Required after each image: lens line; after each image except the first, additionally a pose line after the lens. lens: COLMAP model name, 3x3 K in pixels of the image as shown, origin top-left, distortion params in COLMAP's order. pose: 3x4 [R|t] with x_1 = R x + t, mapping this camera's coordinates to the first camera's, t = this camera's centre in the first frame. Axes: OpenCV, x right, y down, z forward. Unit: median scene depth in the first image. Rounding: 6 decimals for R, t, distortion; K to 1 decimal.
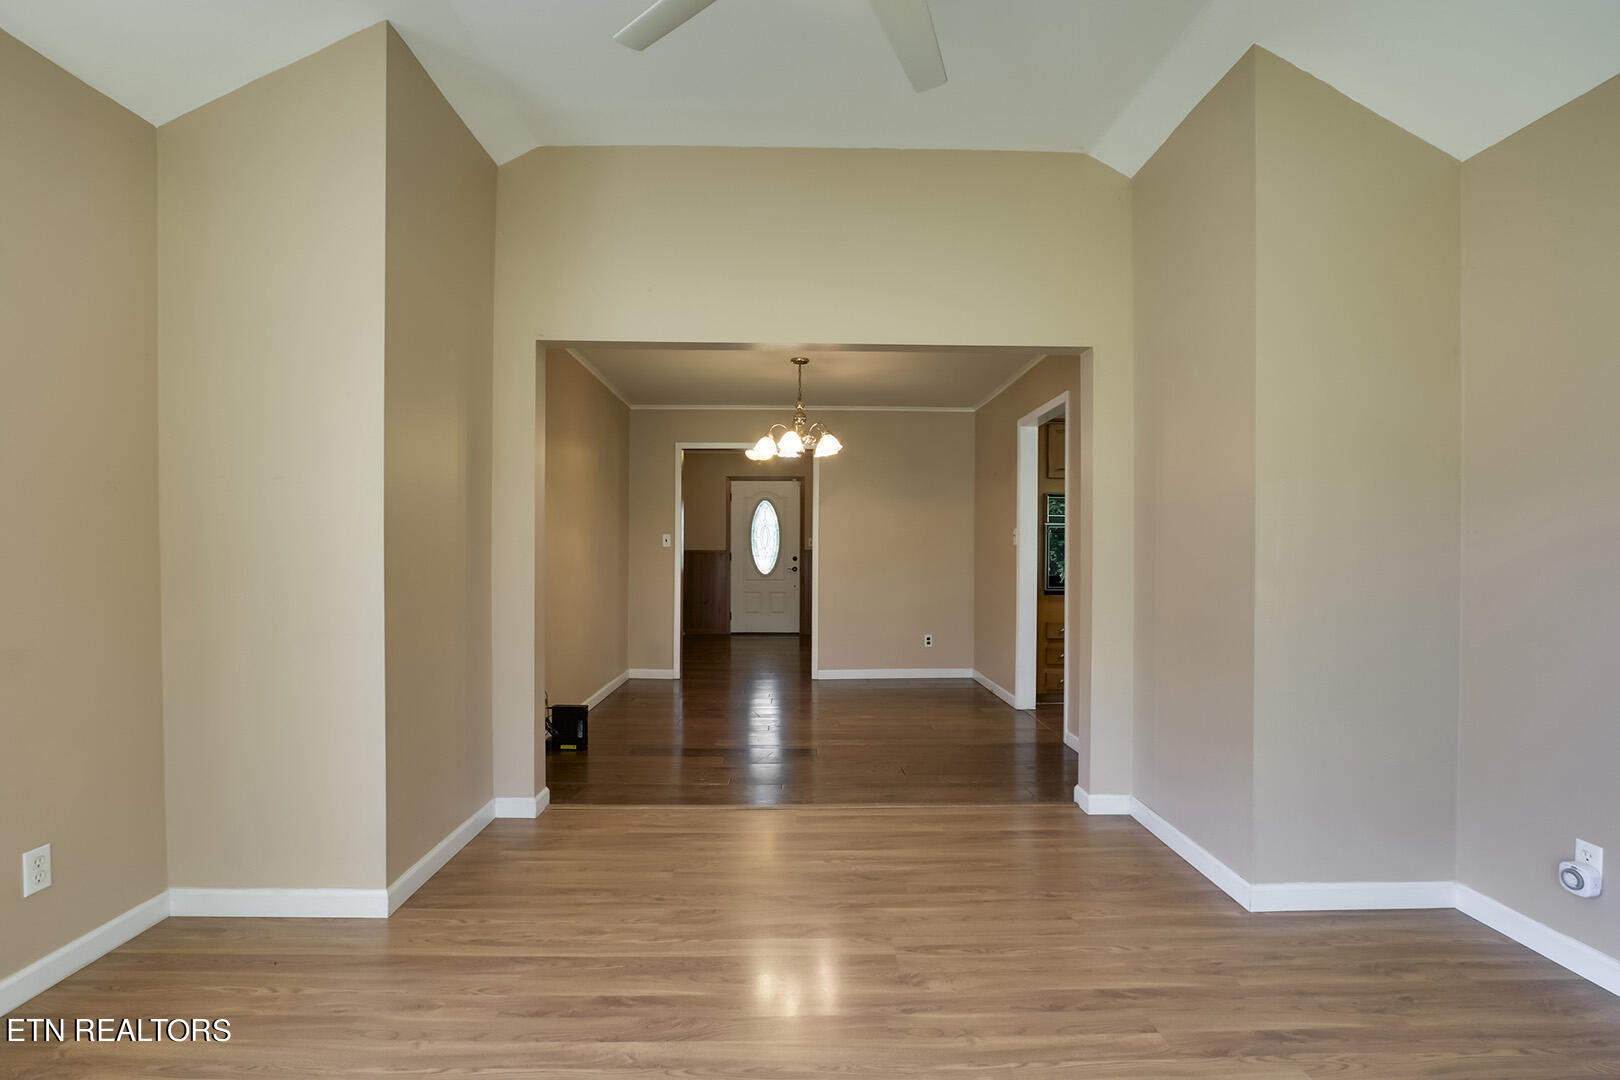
lens RADIAL K [[765.2, 0, 815.6], [0, 765.2, 548.7], [0, 0, 1]] dist [-0.020315, -0.000425]
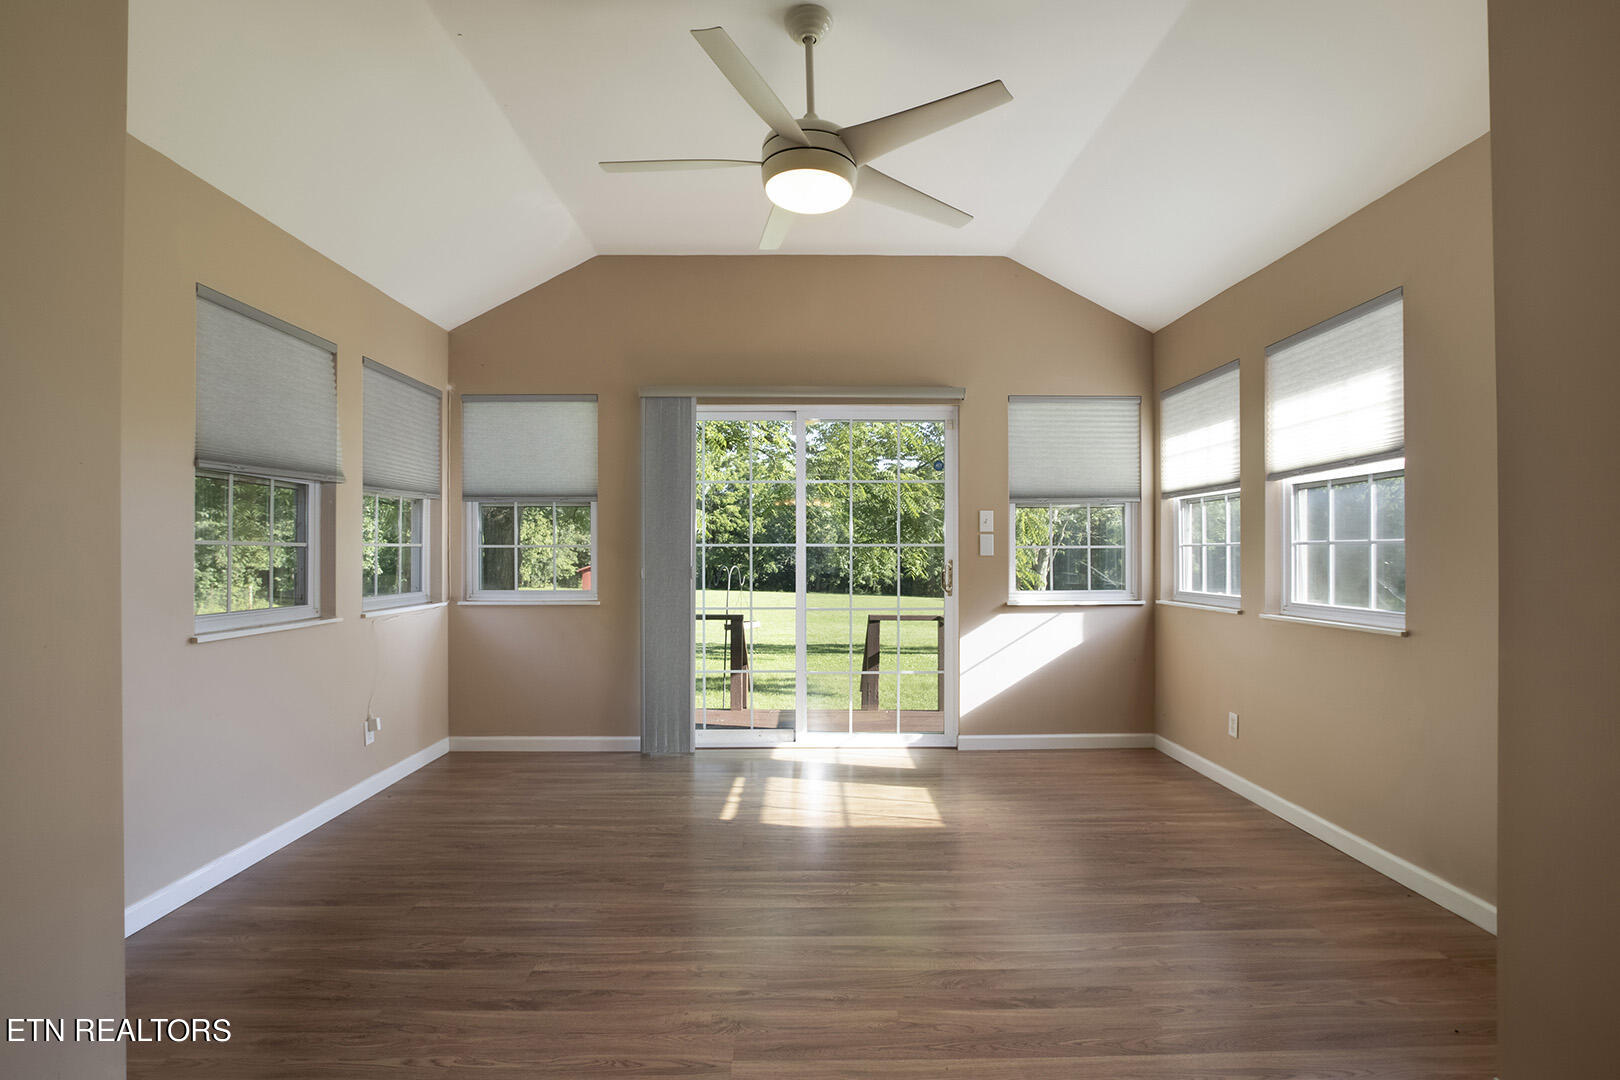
lens RADIAL K [[756.8, 0, 810.6], [0, 756.8, 551.8], [0, 0, 1]] dist [-0.019535, 0.001339]
pose [[-0.999795, -0.003151, 0.020002, 0.010428], [-0.003111, 0.999993, 0.002018, 0.000661], [-0.020008, 0.001956, -0.999798, 1.983628]]
